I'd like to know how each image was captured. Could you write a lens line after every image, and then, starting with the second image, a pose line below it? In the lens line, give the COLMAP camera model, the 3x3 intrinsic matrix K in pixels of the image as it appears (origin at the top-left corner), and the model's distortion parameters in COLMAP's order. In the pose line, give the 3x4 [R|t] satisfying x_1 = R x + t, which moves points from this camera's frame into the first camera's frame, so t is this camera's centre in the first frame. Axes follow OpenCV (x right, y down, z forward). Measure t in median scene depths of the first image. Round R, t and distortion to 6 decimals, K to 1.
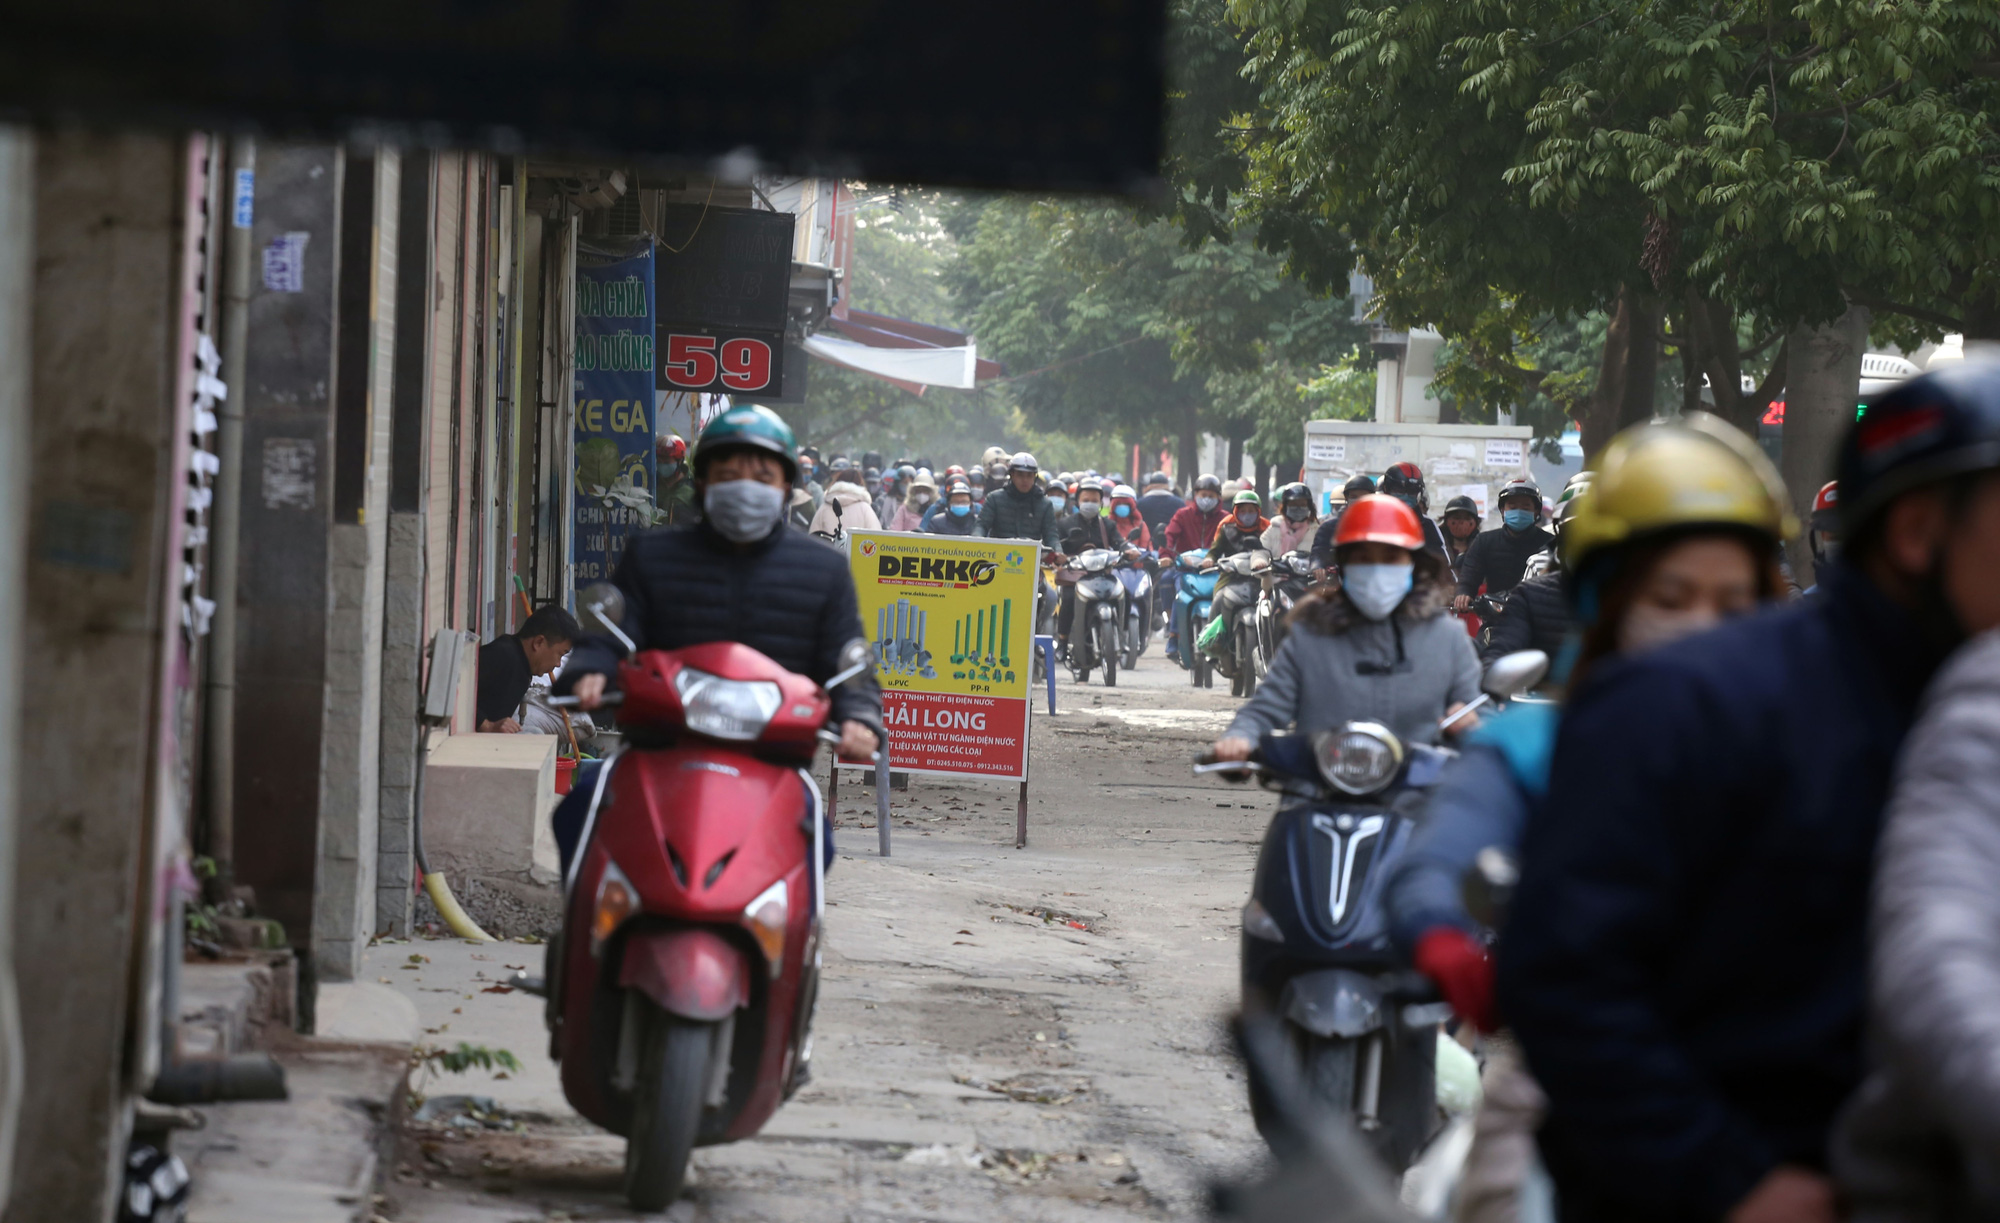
lens RADIAL K [[12089.8, 0, 999.6], [0, 12089.8, 610.9], [0, 0, 1]] dist [2.027201, 0.000000]
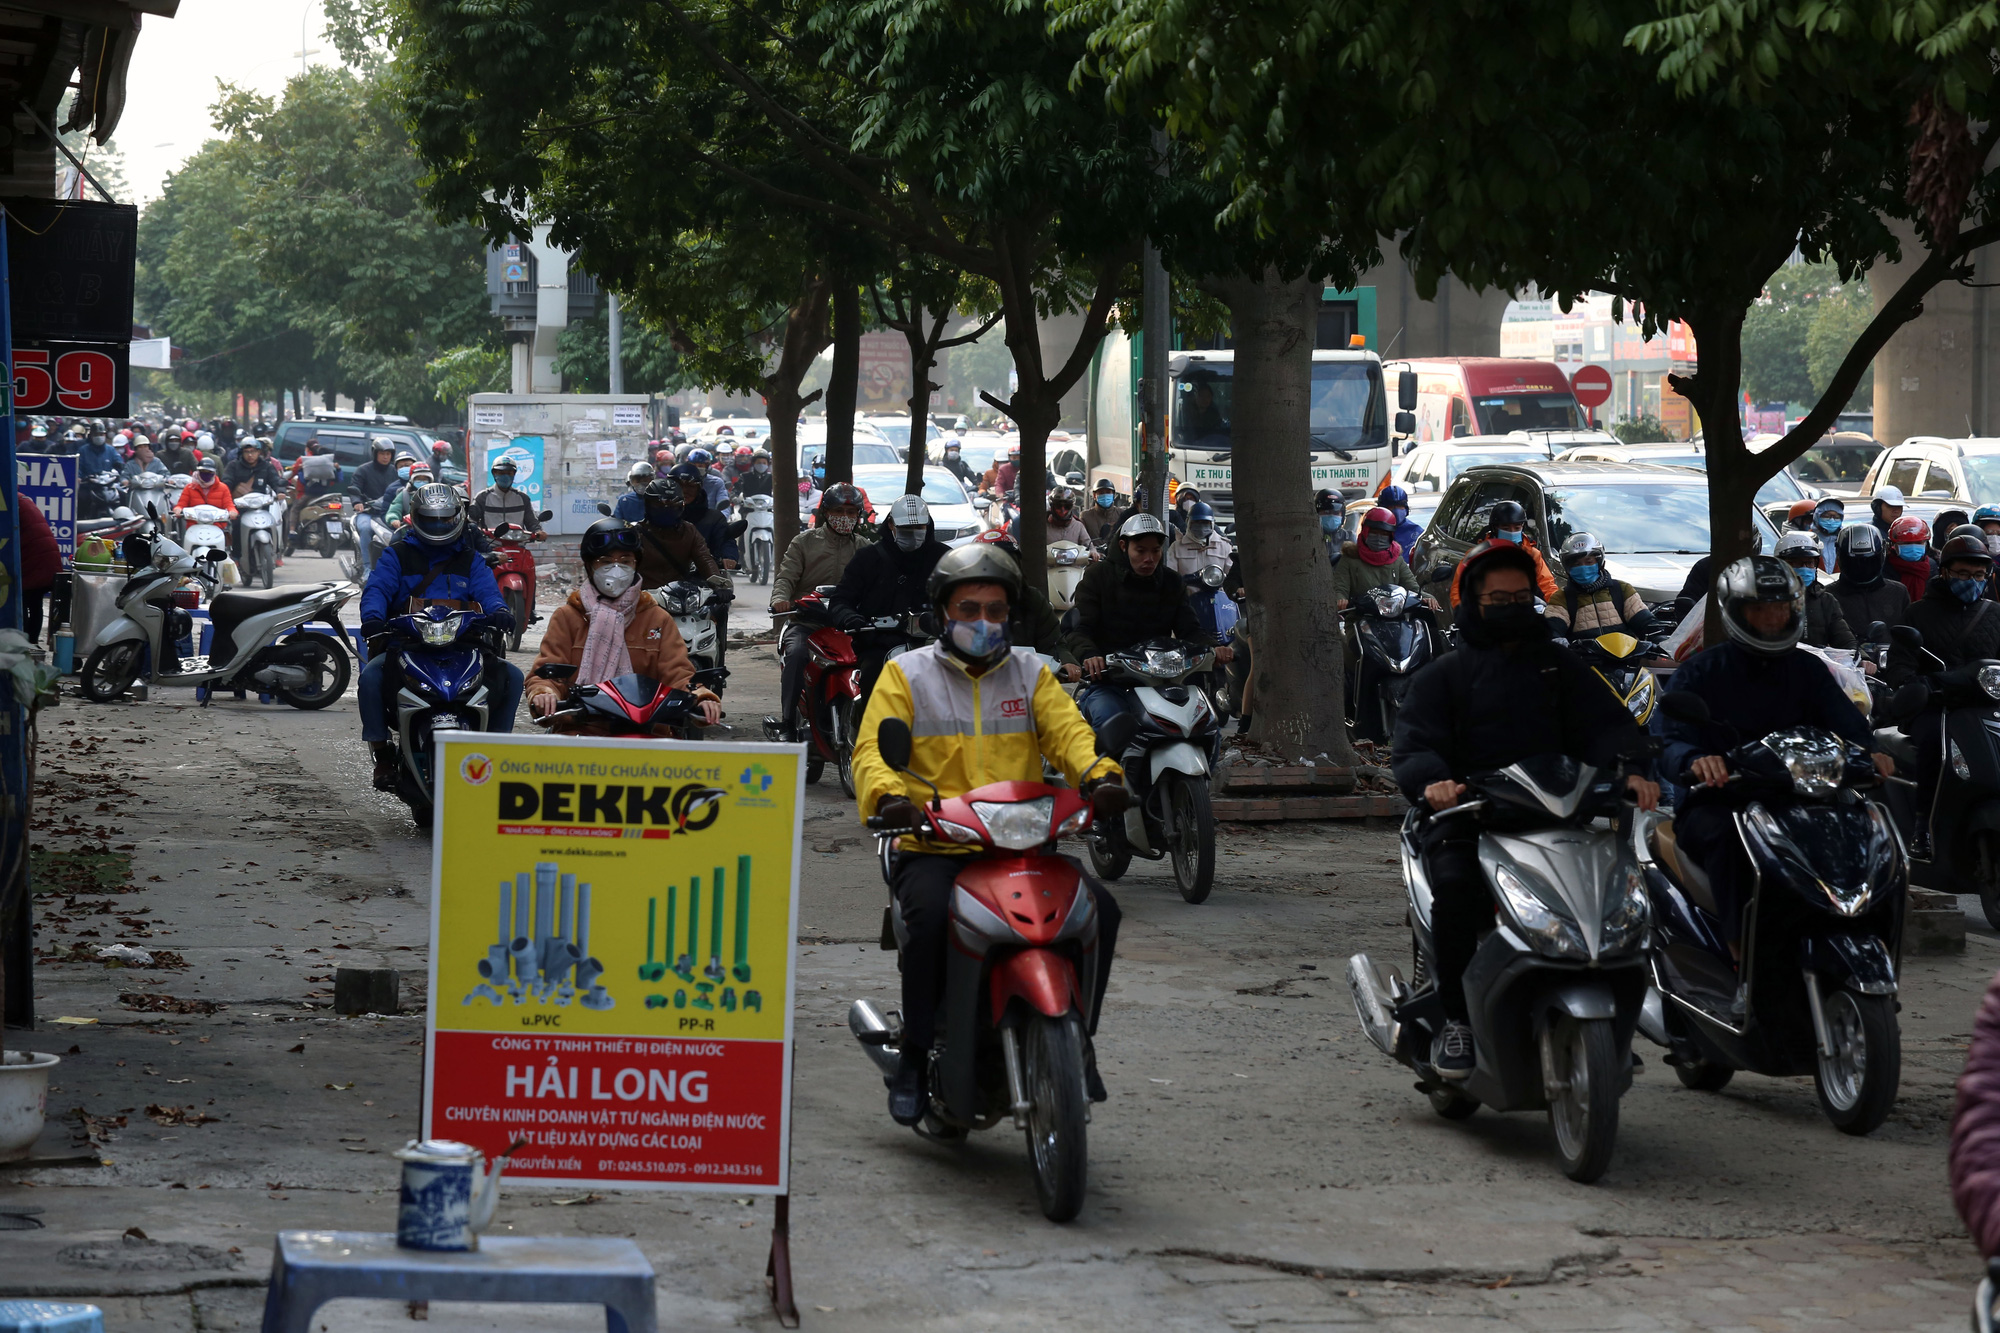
lens RADIAL K [[5804.3, 0, 997.7], [0, 5804.3, 671.0], [0, 0, 1]] dist [0.172419, 0.000000]
pose [[0.987737, -0.034927, 0.152172, -0.026790], [0.029029, 0.998745, 0.040810, -0.019085], [-0.153407, -0.035892, 0.987511, 0.746435]]
